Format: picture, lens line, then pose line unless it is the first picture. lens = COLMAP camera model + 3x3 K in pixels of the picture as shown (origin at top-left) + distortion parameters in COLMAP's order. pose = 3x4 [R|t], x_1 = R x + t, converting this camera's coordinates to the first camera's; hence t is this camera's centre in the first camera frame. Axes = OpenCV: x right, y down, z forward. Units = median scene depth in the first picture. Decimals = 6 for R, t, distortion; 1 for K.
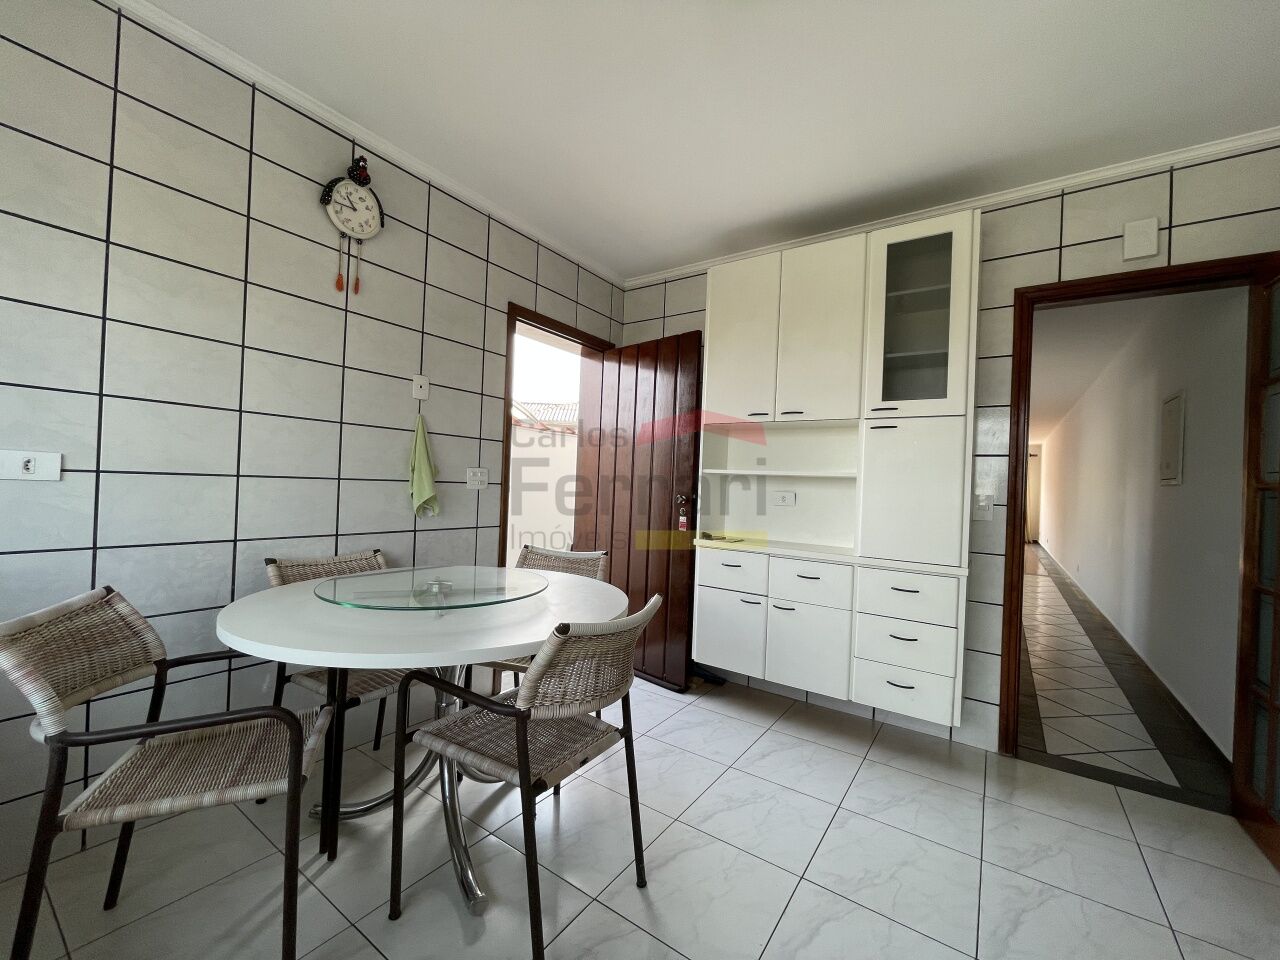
lens RADIAL K [[521.0, 0, 640.0], [0, 521.0, 480.0], [0, 0, 1]] dist [0.002337, 0.000260]
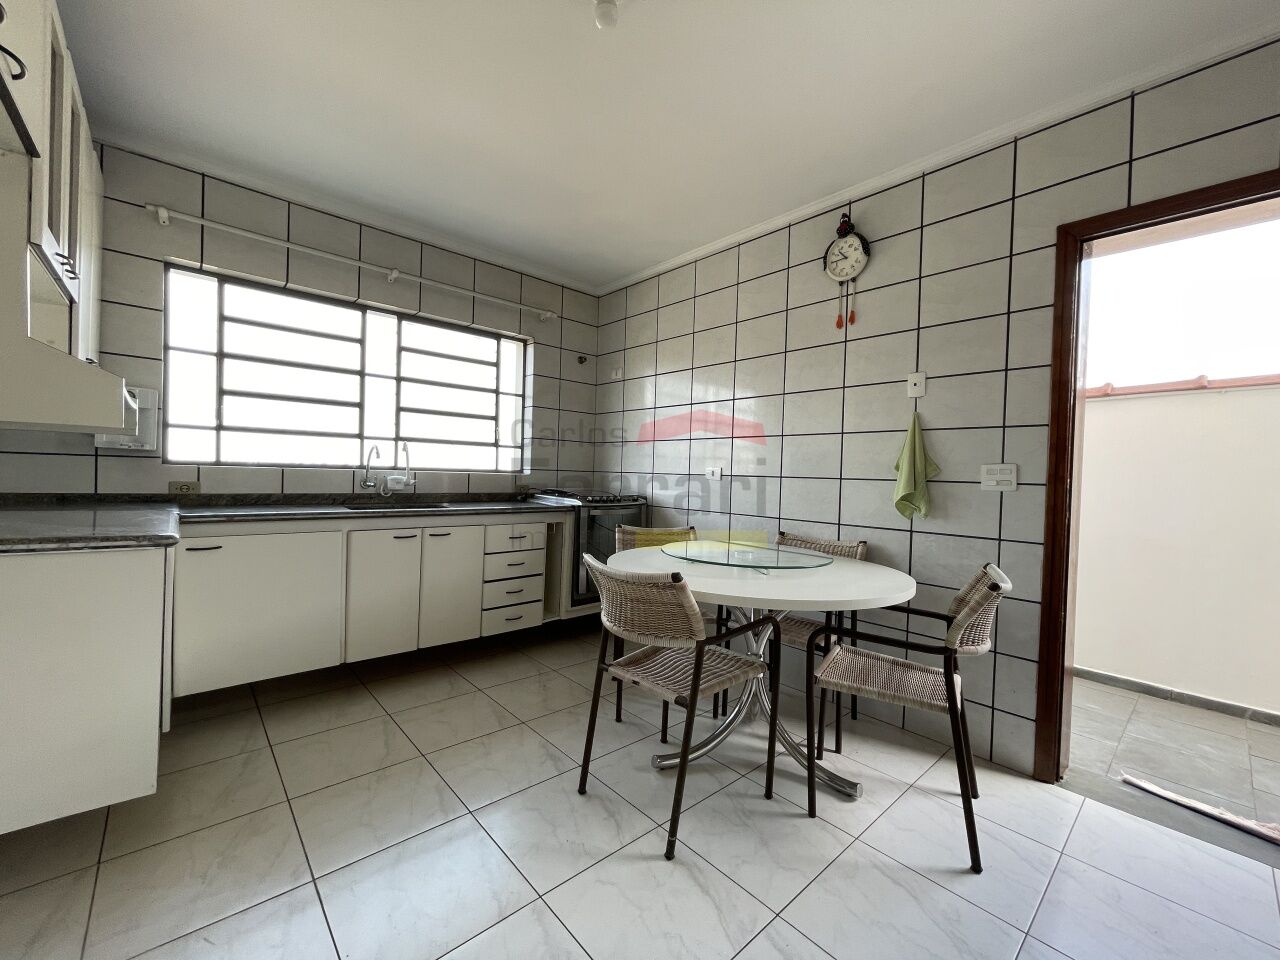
lens RADIAL K [[521.0, 0, 640.0], [0, 521.0, 480.0], [0, 0, 1]] dist [0.002337, 0.000260]
pose [[-0.221855, -0.036465, -0.974398, 1.008283], [-0.031582, 0.999045, -0.030196, 0.073412], [0.974568, 0.024074, -0.222794, 1.123044]]
